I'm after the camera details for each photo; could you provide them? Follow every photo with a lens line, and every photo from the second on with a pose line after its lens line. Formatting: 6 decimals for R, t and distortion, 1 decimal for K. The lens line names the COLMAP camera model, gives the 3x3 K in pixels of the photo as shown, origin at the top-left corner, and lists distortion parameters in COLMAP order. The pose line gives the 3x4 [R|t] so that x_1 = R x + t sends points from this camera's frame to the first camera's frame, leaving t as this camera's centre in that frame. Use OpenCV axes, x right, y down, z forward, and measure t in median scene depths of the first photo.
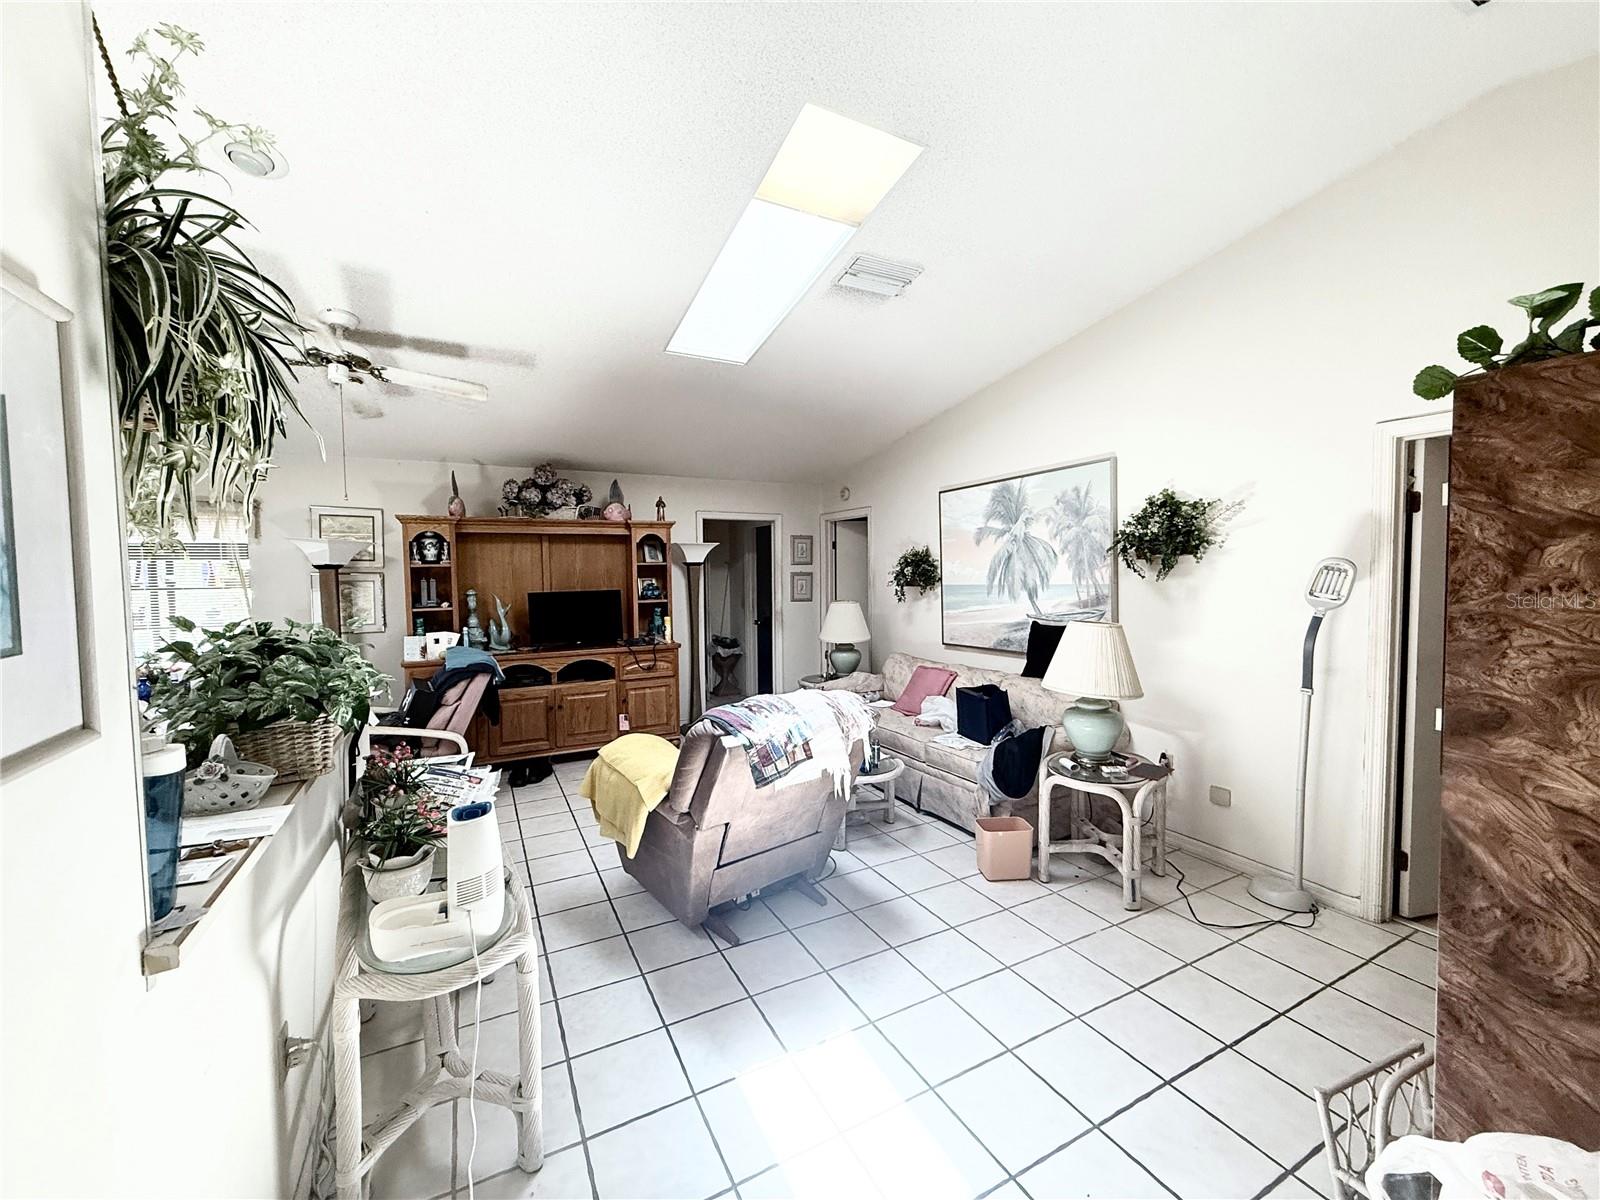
lens RADIAL K [[636.8, 0, 797.6], [0, 636.8, 599.6], [0, 0, 1]] dist [0.002396, -0.000363]
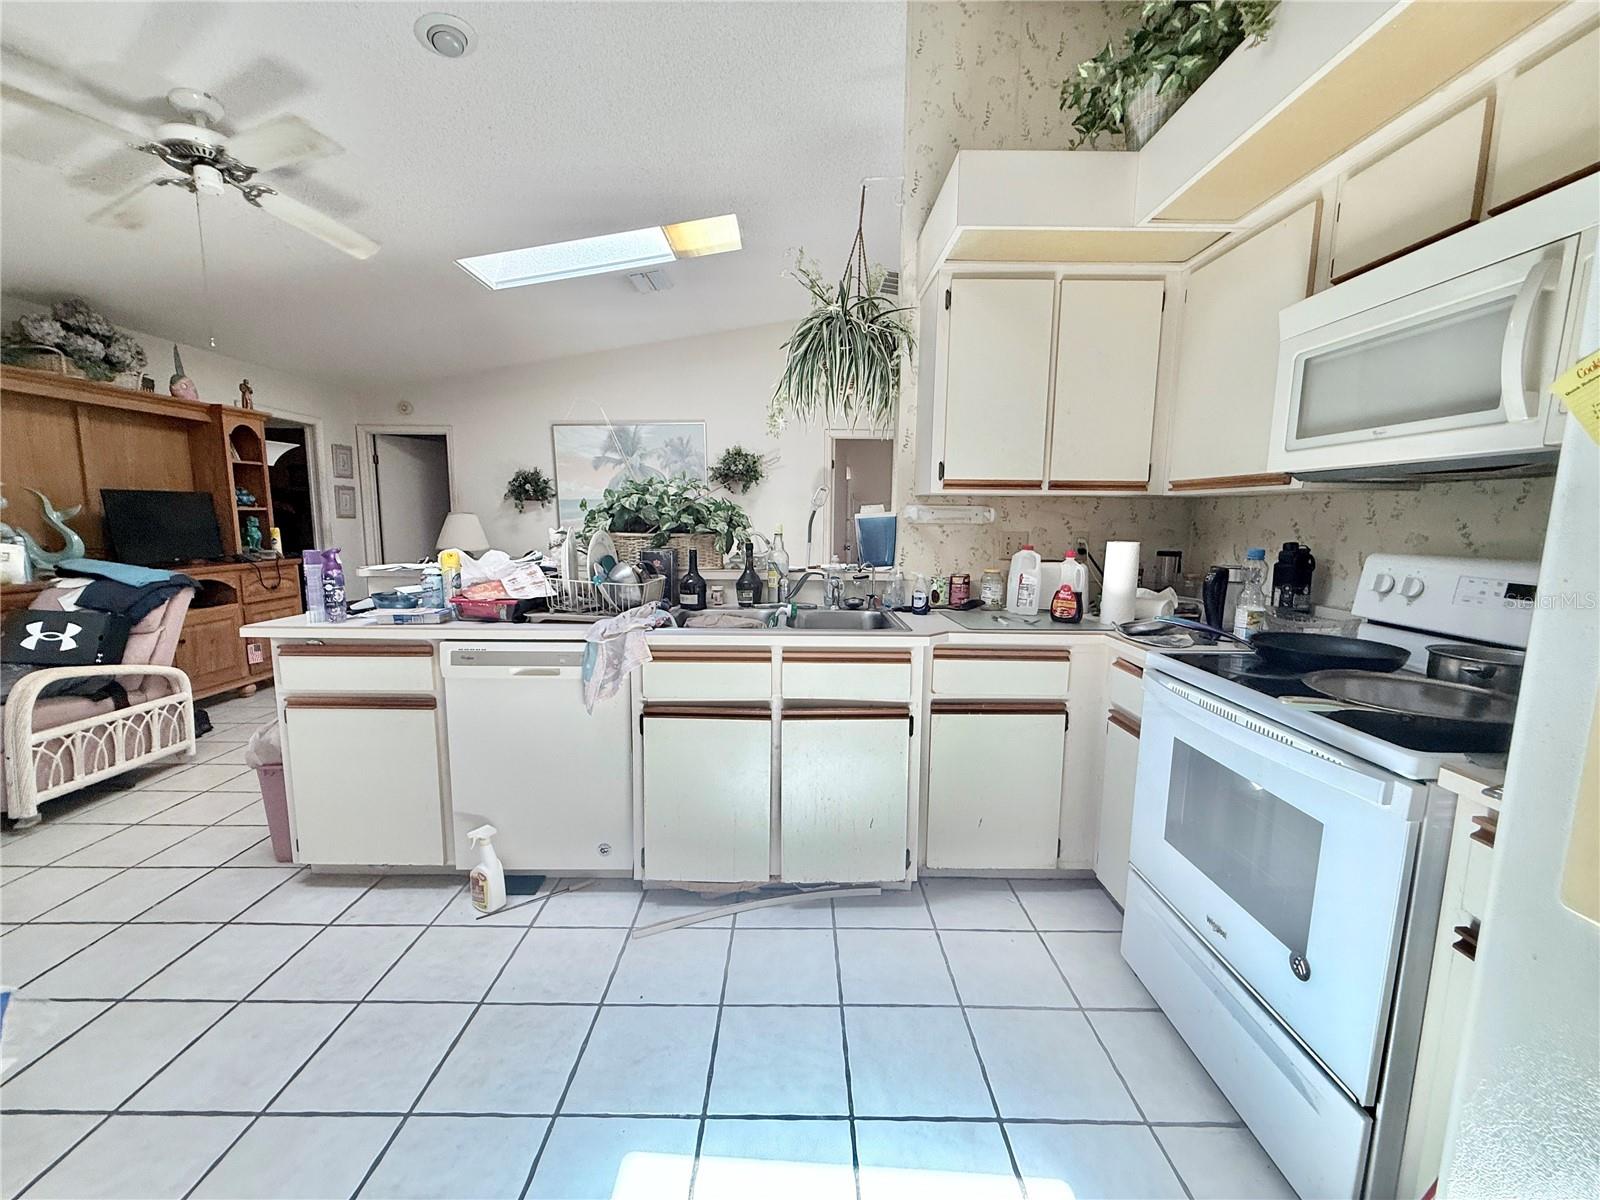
lens RADIAL K [[636.8, 0, 797.6], [0, 636.8, 599.6], [0, 0, 1]] dist [0.002396, -0.000363]
pose [[0.460169, -0.101114, 0.882055, -0.686460], [0.028194, 0.994657, 0.099313, 0.061678], [-0.887384, -0.020832, 0.460561, -0.008014]]
